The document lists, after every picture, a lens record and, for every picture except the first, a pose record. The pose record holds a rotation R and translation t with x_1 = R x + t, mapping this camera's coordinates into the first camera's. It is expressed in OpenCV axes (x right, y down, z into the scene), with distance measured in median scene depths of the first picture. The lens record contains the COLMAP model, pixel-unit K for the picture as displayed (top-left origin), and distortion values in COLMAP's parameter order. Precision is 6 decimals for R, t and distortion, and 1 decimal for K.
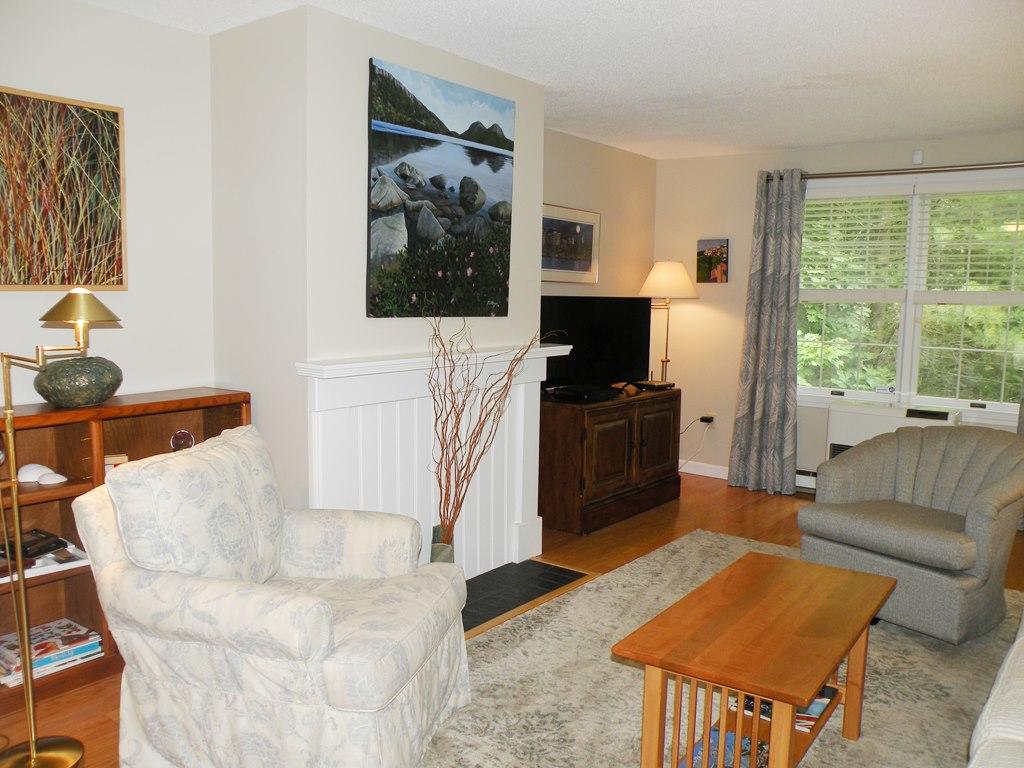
lens RADIAL K [[845.7, 0, 513.4], [0, 845.7, 383.0], [0, 0, 1]] dist [-0.142864, 0.137065]
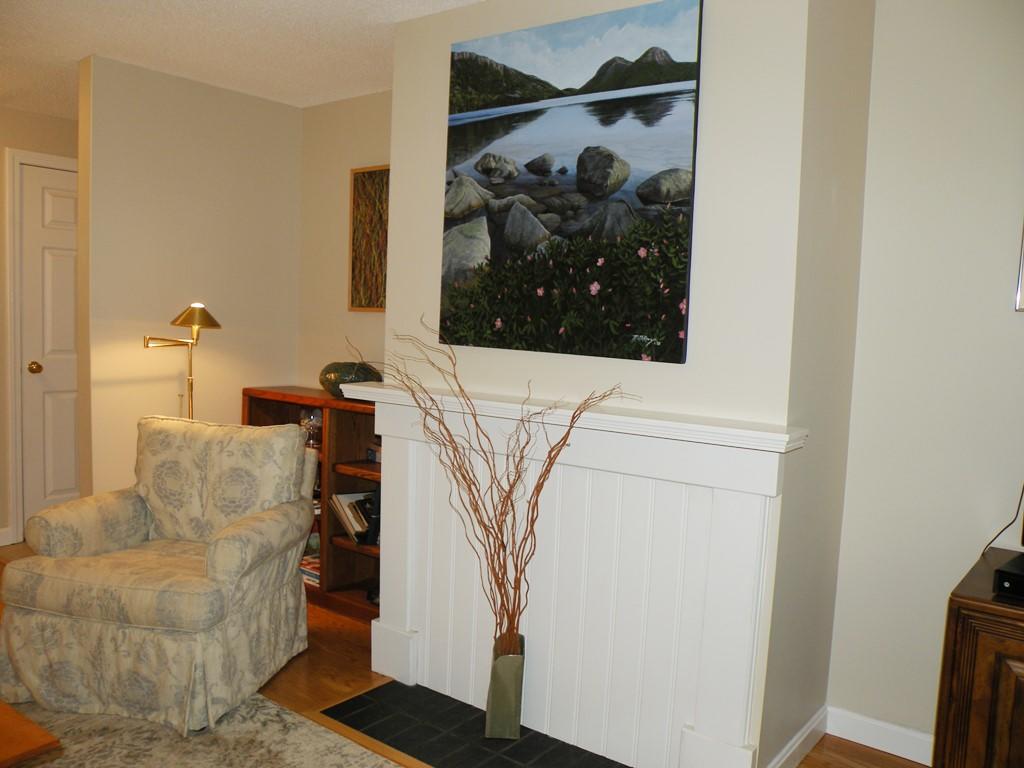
lens RADIAL K [[845.7, 0, 507.1], [0, 845.7, 385.1], [0, 0, 1]] dist [-0.142864, 0.137065]
pose [[-0.006357, 0.068737, -0.997615, 0.654885], [-0.145135, 0.987008, 0.068931, -0.098914], [0.989391, 0.145227, 0.003702, 1.005388]]
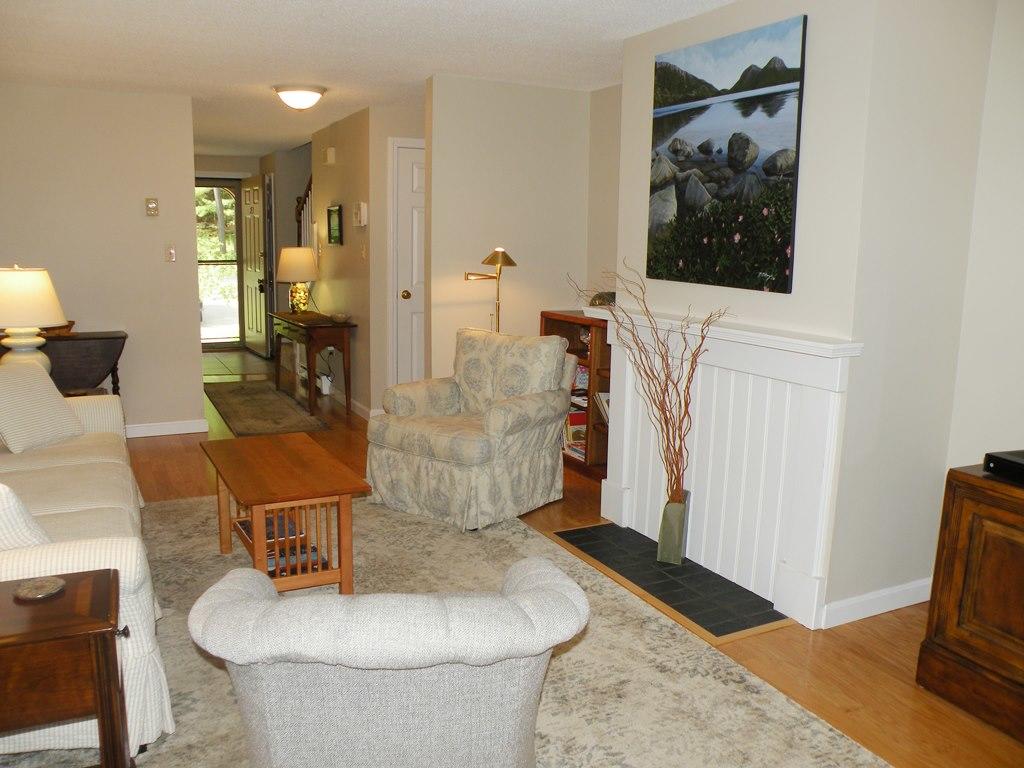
lens RADIAL K [[845.7, 0, 512.8], [0, 845.7, 384.2], [0, 0, 1]] dist [-0.142864, 0.137065]
pose [[-0.434807, 0.130512, -0.891016, 0.929329], [-0.123720, 0.971402, 0.202660, -0.140183], [0.891985, 0.198354, -0.406226, 1.261238]]
